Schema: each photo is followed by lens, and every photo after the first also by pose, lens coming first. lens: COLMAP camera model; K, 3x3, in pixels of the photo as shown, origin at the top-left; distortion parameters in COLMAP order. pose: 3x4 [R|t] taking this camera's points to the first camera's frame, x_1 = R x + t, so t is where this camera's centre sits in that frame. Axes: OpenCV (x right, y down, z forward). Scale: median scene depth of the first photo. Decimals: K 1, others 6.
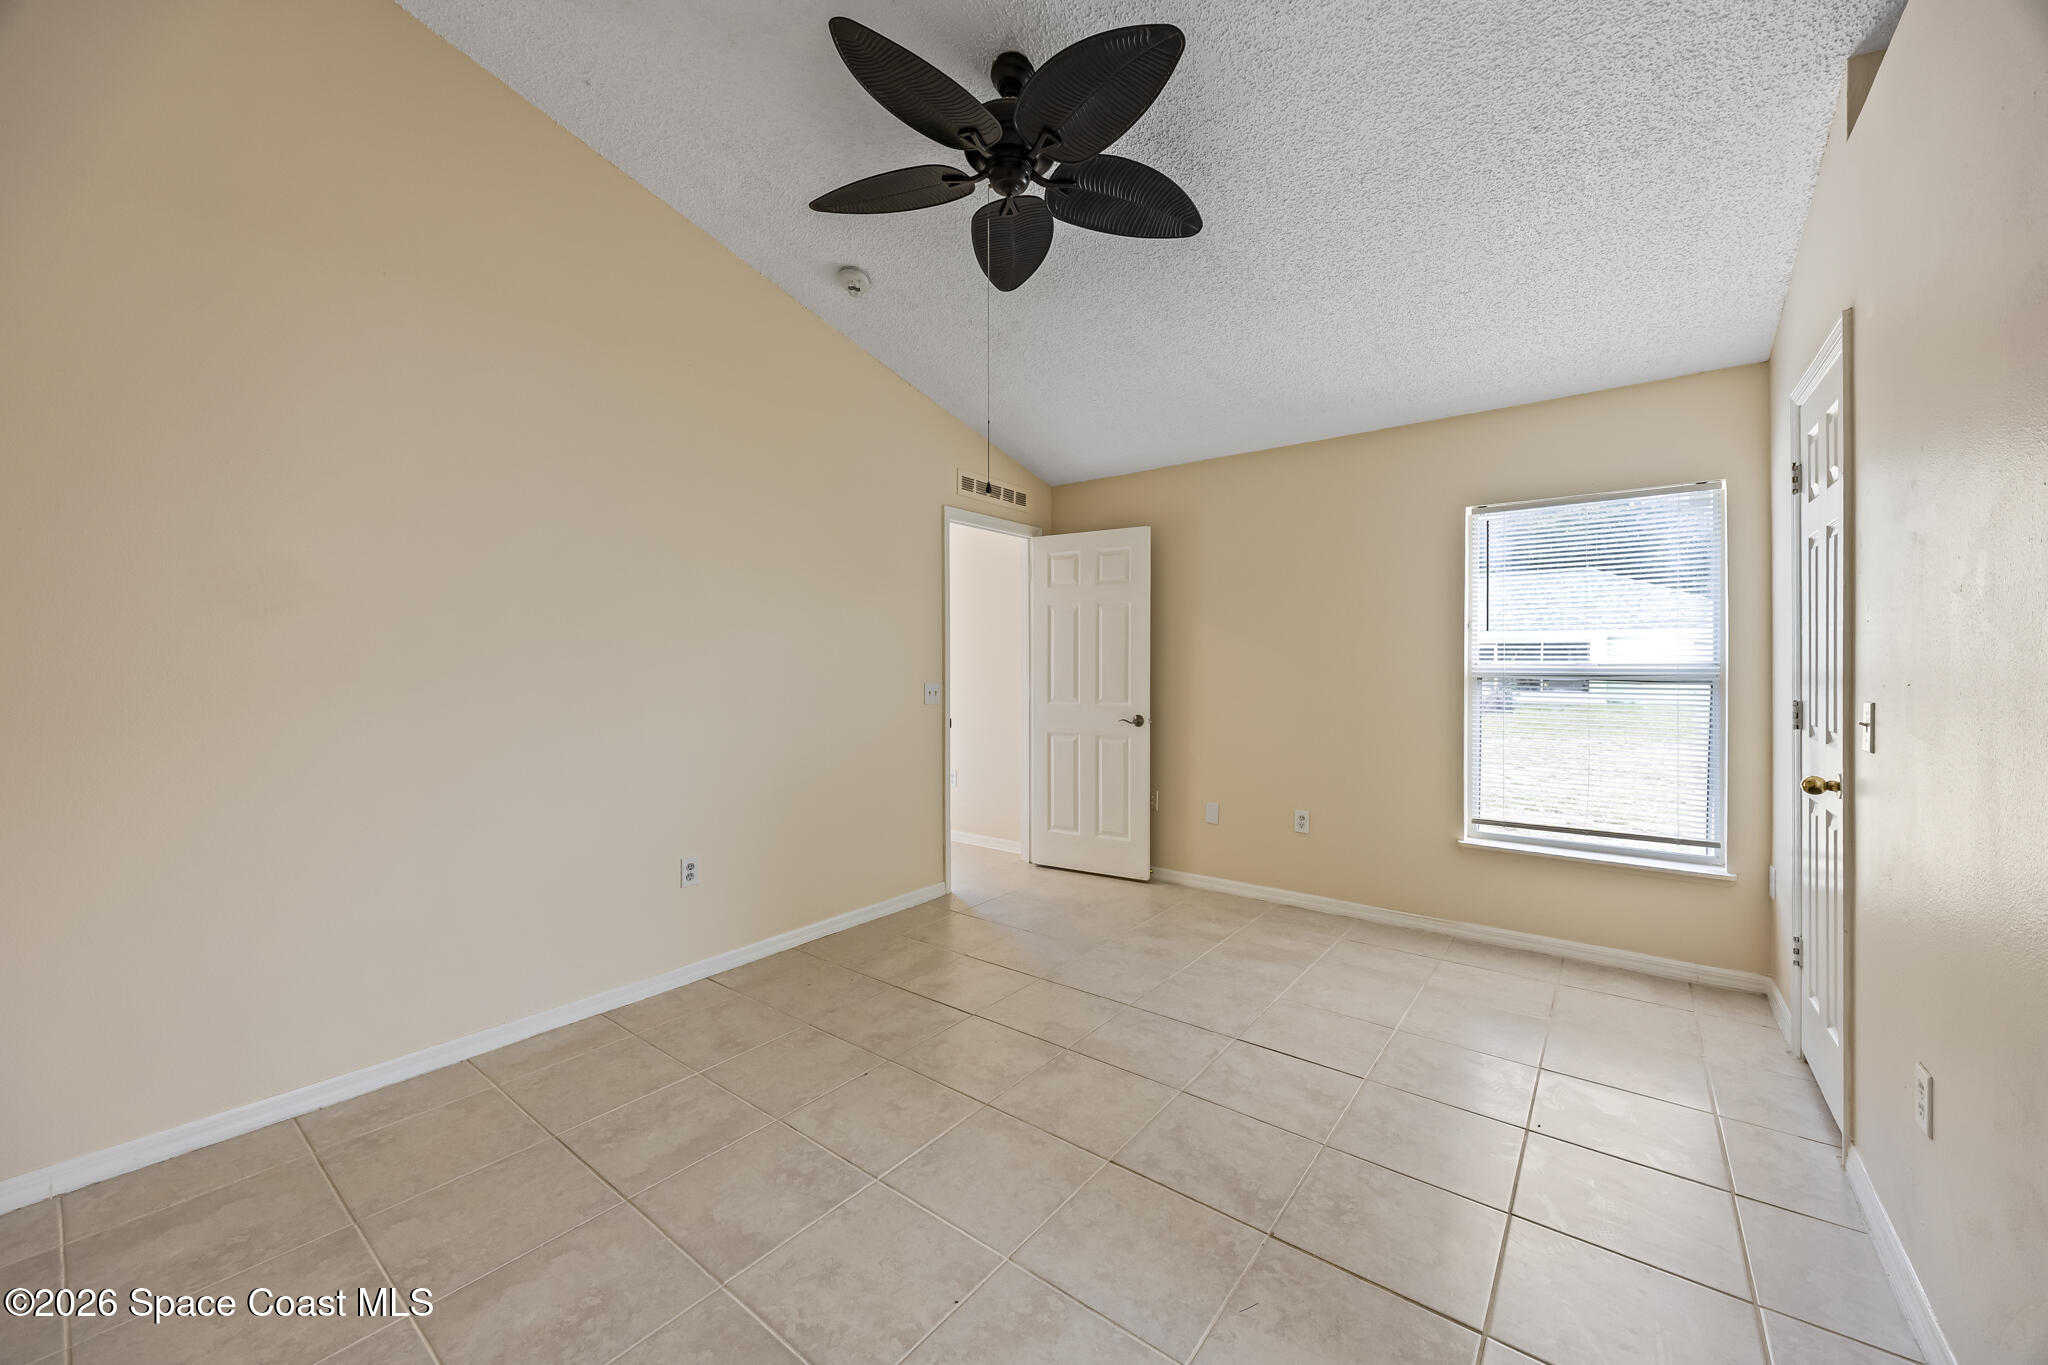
lens RADIAL K [[769.4, 0, 1020.6], [0, 769.4, 675.5], [0, 0, 1]] dist [0.002603, 0.000248]
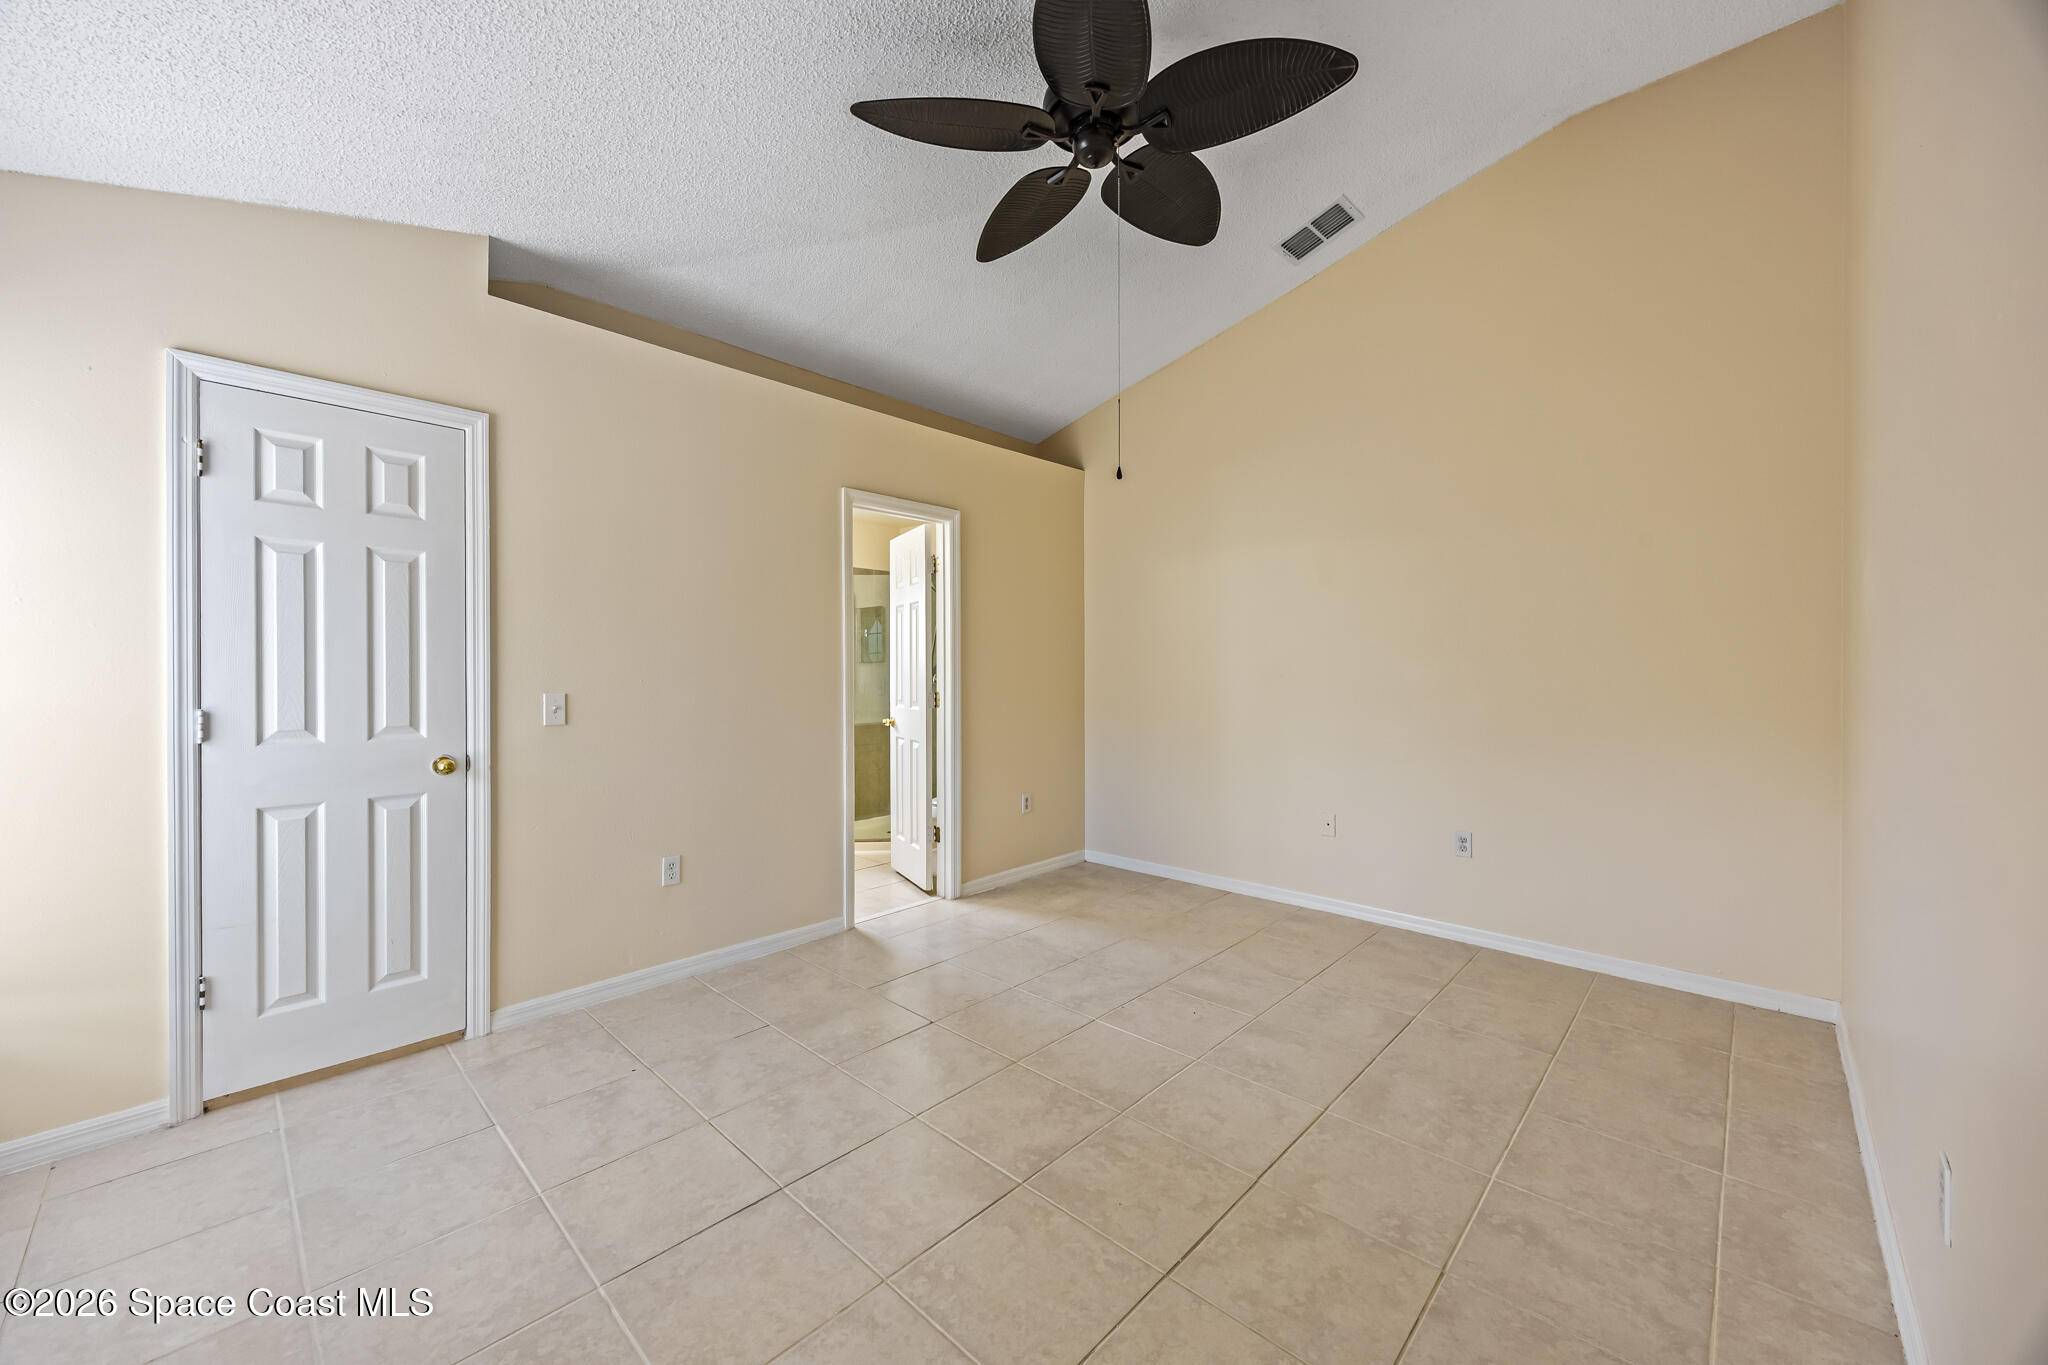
lens RADIAL K [[769.4, 0, 1020.6], [0, 769.4, 675.5], [0, 0, 1]] dist [0.002603, 0.000248]
pose [[-0.995171, 0.001771, 0.098140, -0.012908], [0.002951, 0.999925, 0.011876, -0.013786], [-0.098111, 0.012109, -0.995102, 1.865958]]
